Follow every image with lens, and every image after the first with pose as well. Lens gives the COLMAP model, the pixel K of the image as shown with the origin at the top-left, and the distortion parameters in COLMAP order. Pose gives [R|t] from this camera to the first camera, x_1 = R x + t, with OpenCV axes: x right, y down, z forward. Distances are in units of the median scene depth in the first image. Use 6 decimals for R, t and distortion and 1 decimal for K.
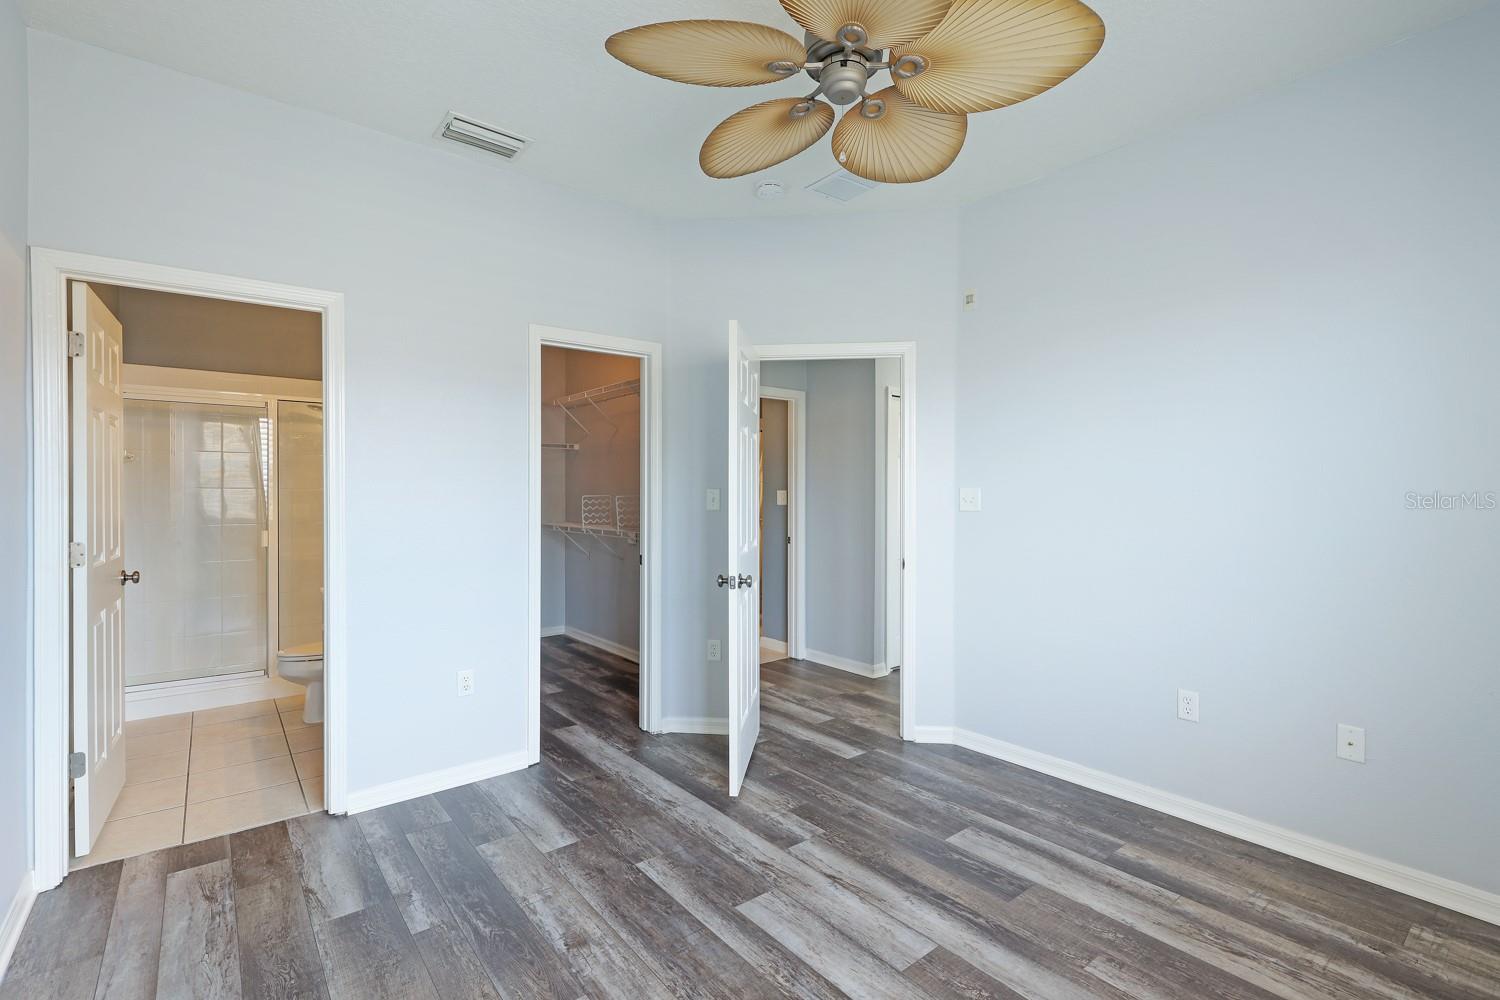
lens RADIAL K [[665.6, 0, 746.7], [0, 665.6, 495.4], [0, 0, 1]] dist [-0.000163, 0.000382]
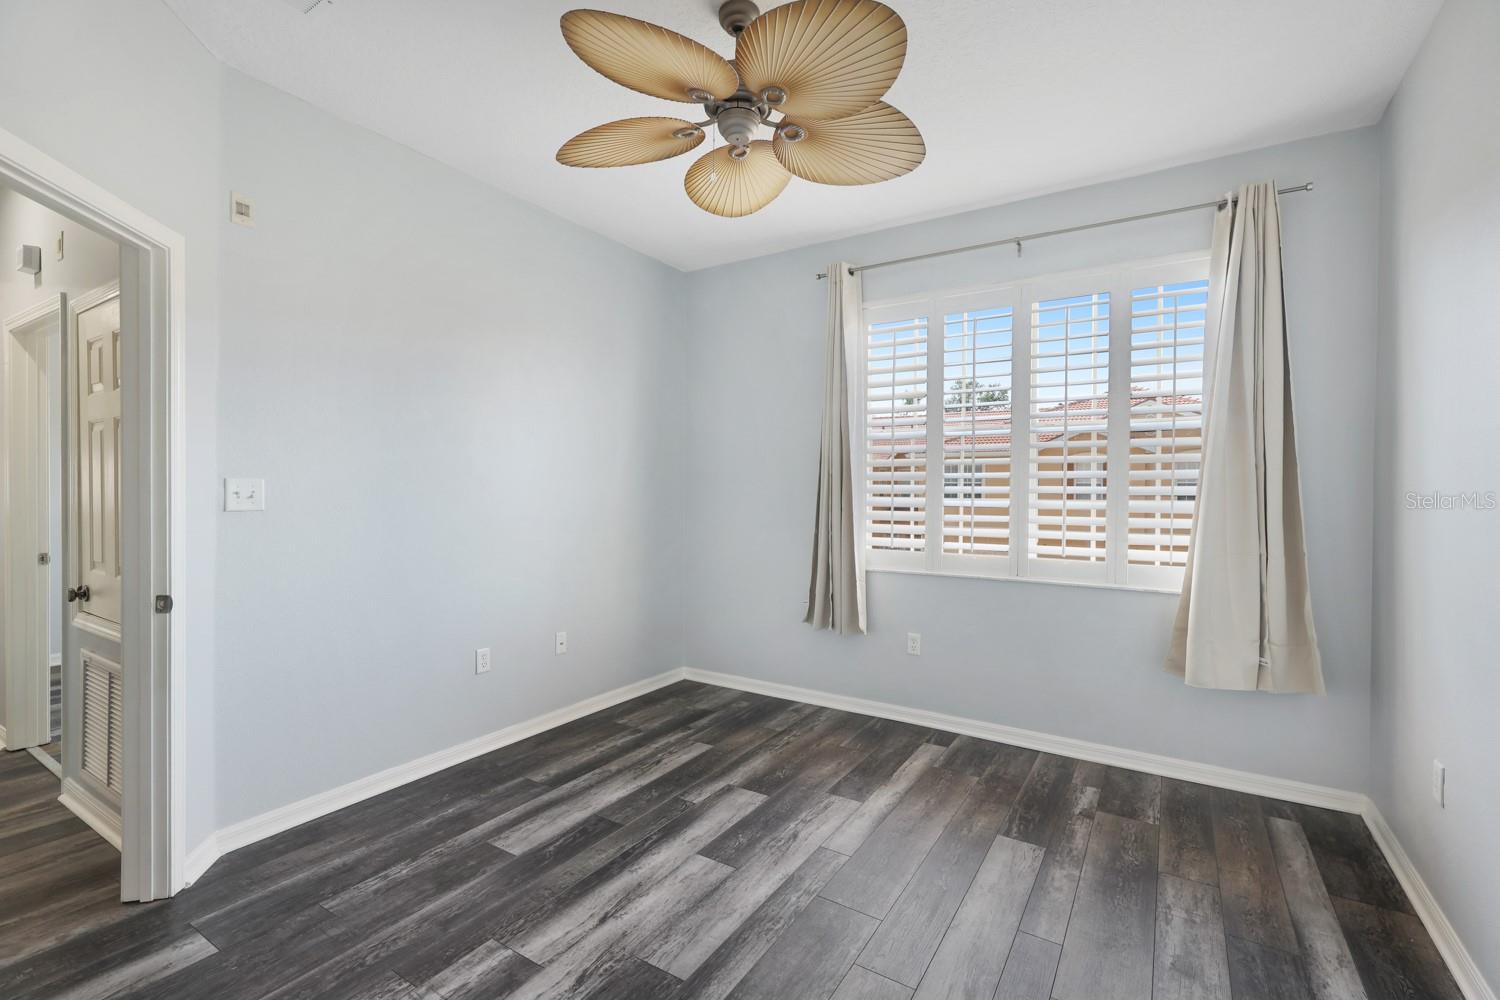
lens RADIAL K [[665.6, 0, 746.7], [0, 665.6, 495.4], [0, 0, 1]] dist [-0.000163, 0.000382]
pose [[-0.304783, -0.012223, 0.952344, -0.713936], [-0.001937, 0.999924, 0.012213, -0.002358], [-0.952420, 0.001878, -0.304783, 1.011756]]
